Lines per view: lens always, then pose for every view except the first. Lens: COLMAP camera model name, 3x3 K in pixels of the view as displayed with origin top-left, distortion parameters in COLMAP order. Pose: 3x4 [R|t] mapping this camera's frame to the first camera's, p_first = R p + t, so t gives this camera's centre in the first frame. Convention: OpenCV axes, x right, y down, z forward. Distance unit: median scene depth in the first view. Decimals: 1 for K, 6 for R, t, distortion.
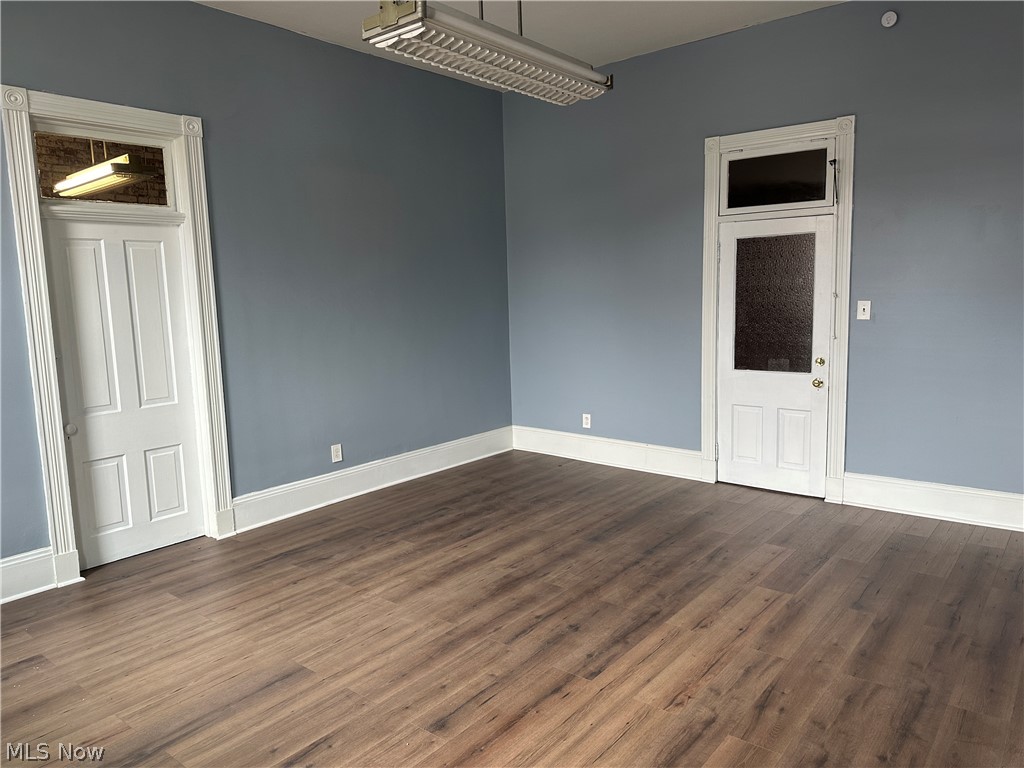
lens RADIAL K [[706.0, 0, 516.9], [0, 706.0, 388.4], [0, 0, 1]] dist [0.121626, -0.203716]
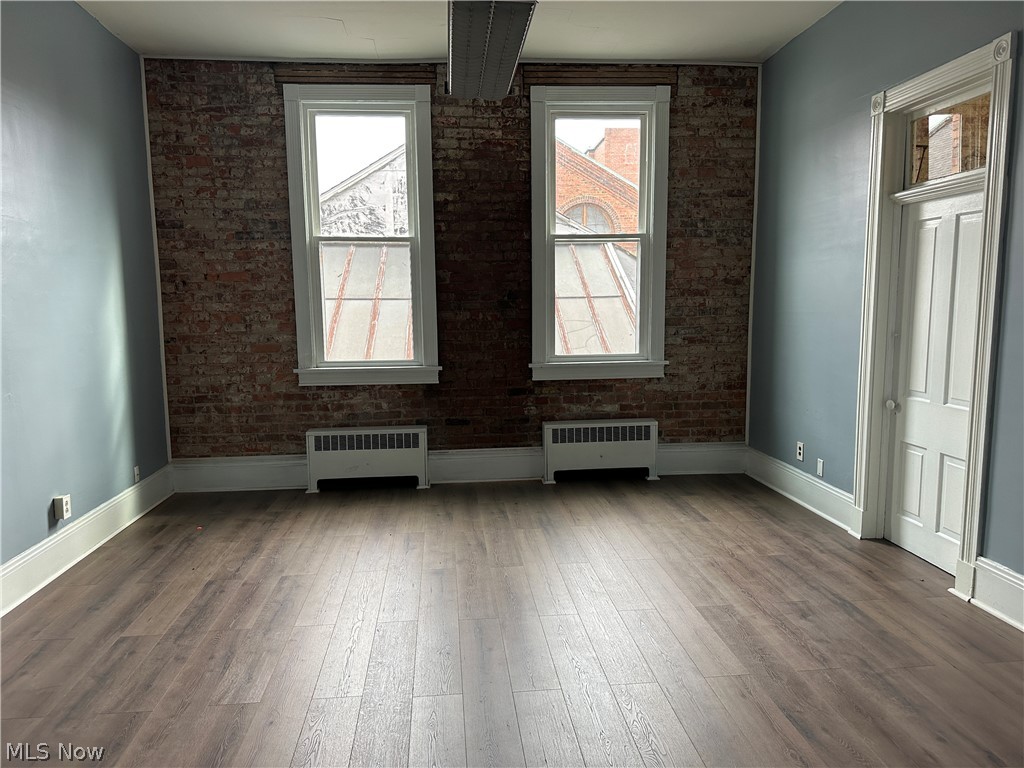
lens RADIAL K [[706.0, 0, 516.9], [0, 706.0, 388.4], [0, 0, 1]] dist [0.121626, -0.203716]
pose [[-0.710306, 0.122920, -0.693077, 0.589589], [-0.065967, 0.968676, 0.239406, -0.216578], [0.700795, 0.215772, -0.679947, 1.564676]]
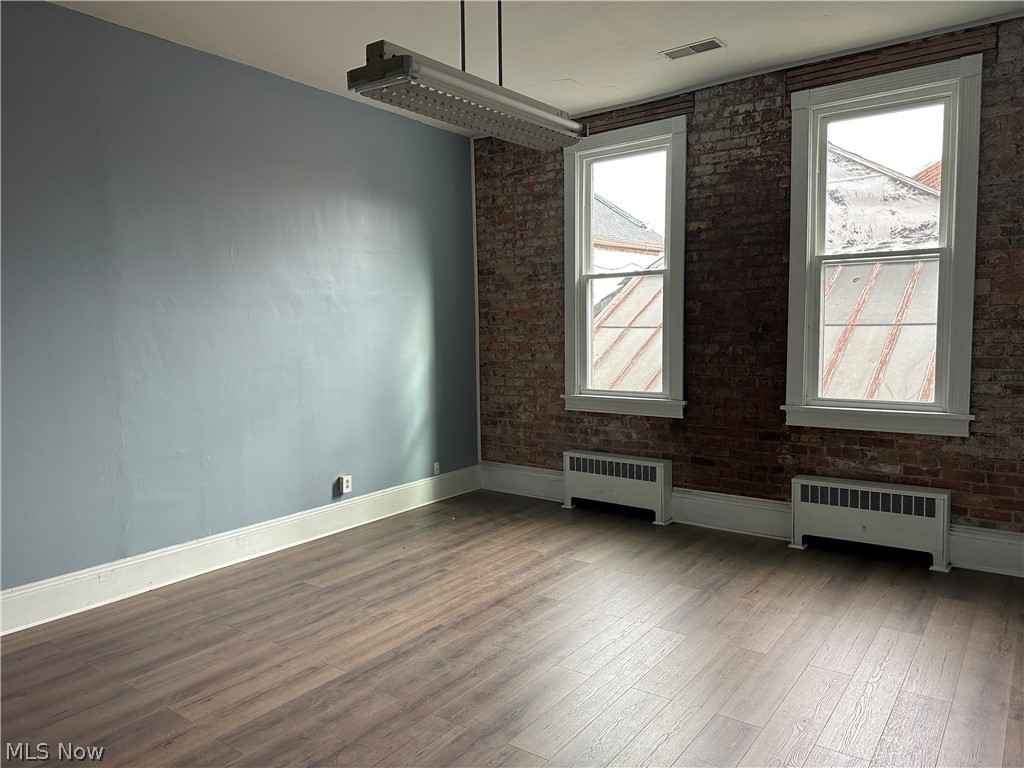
lens RADIAL K [[706.0, 0, 516.9], [0, 706.0, 388.4], [0, 0, 1]] dist [0.121626, -0.203716]
pose [[-0.997980, 0.046639, -0.043132, -0.003275], [0.035766, 0.973641, 0.225264, -0.260392], [0.052501, 0.223266, -0.973343, 1.836695]]
